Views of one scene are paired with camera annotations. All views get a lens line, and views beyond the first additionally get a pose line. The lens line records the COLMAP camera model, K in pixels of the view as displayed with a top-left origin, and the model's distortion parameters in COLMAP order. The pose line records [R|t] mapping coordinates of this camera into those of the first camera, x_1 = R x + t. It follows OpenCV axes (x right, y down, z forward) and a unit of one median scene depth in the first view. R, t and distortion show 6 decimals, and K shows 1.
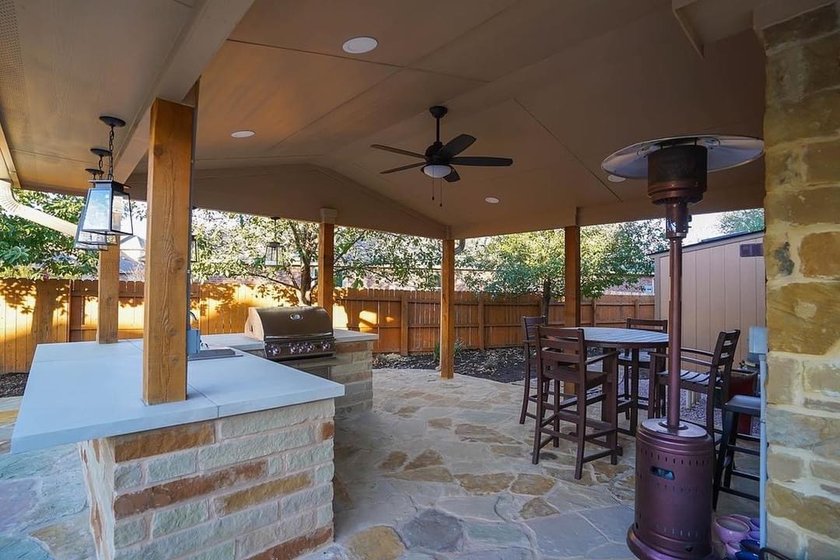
lens RADIAL K [[403.5, 0, 420.0], [0, 403.5, 280.0], [0, 0, 1]] dist [0.001306, 0.000359]
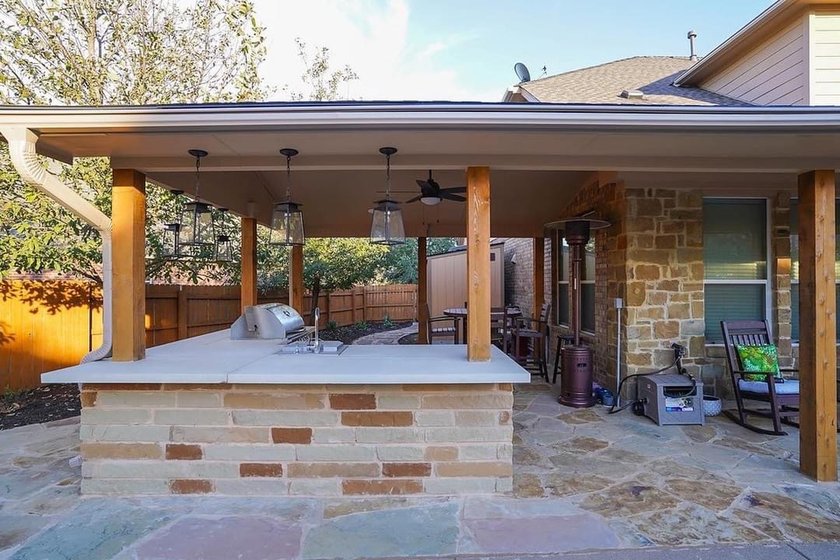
lens RADIAL K [[403.5, 0, 420.0], [0, 403.5, 280.0], [0, 0, 1]] dist [0.001306, 0.000359]
pose [[0.690183, -0.007639, 0.723594, -1.224873], [-0.007544, 0.999814, 0.017752, -0.025120], [-0.723595, -0.017711, 0.689997, 0.070717]]
